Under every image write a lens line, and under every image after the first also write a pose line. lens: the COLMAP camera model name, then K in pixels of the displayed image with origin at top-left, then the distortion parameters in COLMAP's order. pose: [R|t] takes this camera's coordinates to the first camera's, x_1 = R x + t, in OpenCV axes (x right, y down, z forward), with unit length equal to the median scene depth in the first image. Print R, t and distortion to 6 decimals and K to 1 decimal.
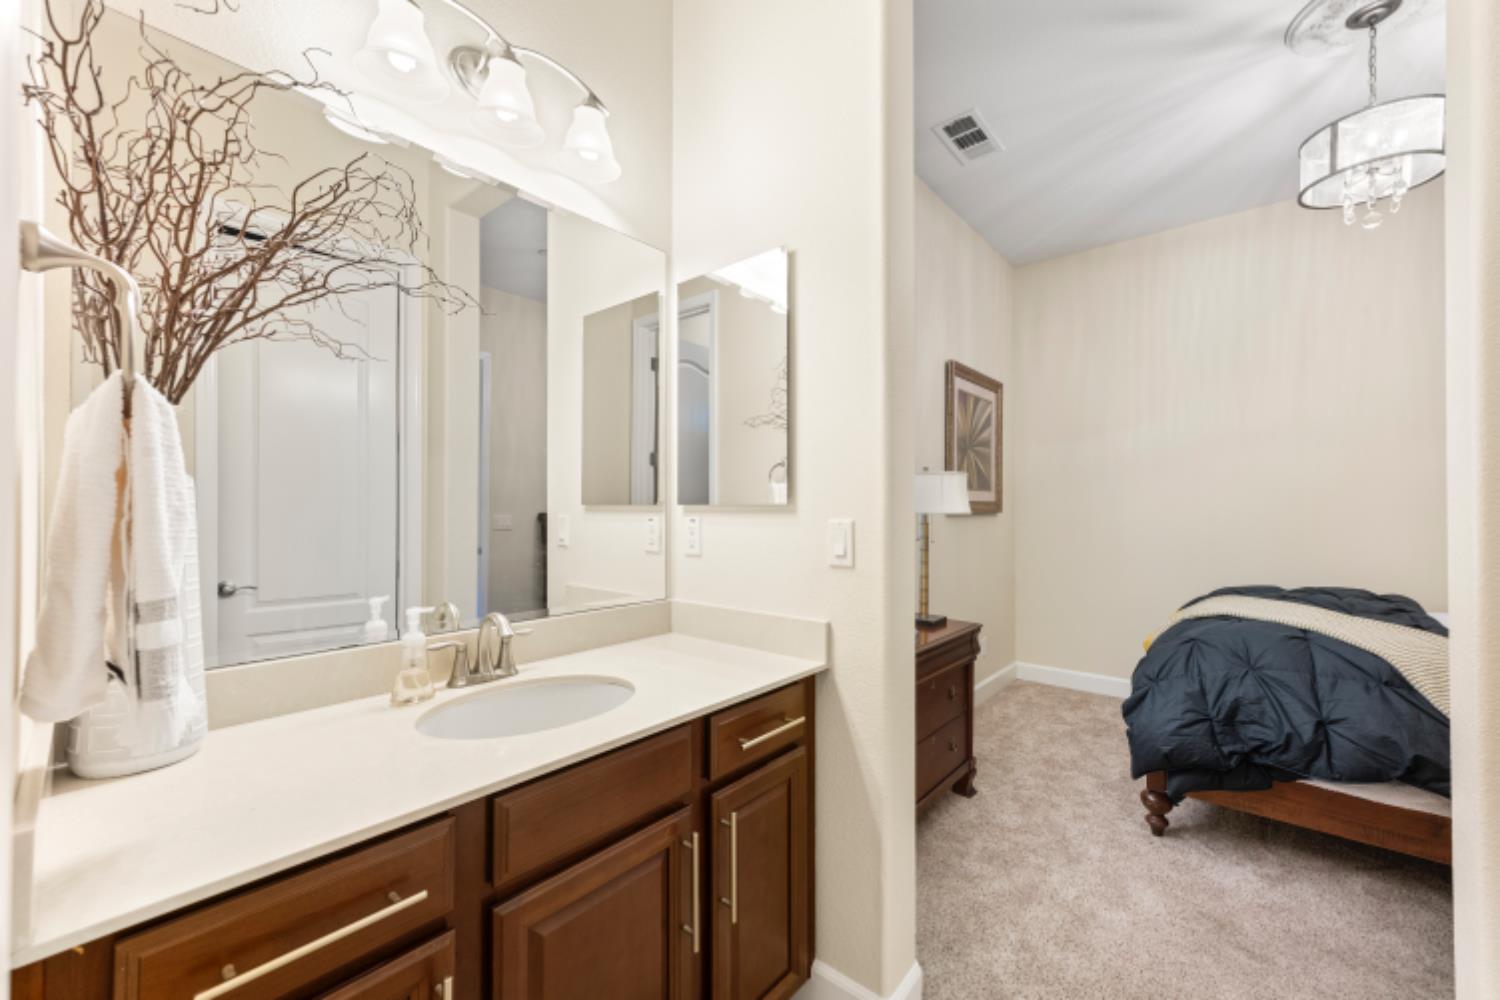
lens RADIAL K [[605.0, 0, 739.6], [0, 605.0, 501.8], [0, 0, 1]] dist [0.000754, 0.000056]
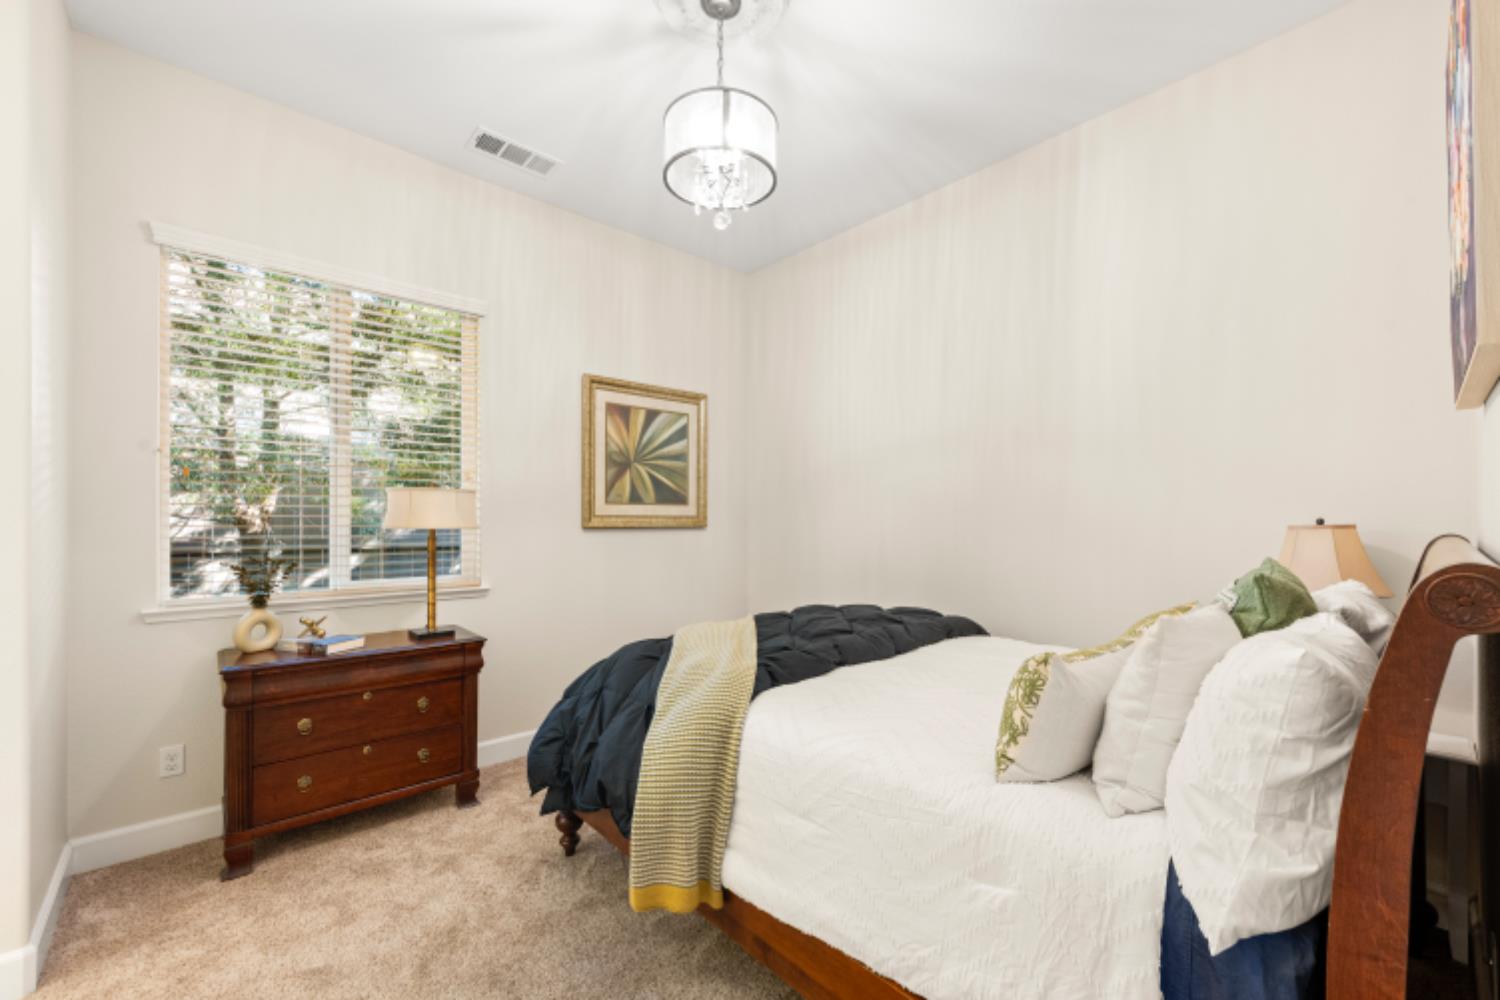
lens RADIAL K [[605.0, 0, 759.9], [0, 605.0, 513.4], [0, 0, 1]] dist [0.000754, 0.000056]
pose [[0.991991, 0.006133, -0.126157, 0.980443], [-0.005595, 0.999974, 0.004618, -0.013045], [0.126182, -0.003875, 0.991999, 0.058253]]
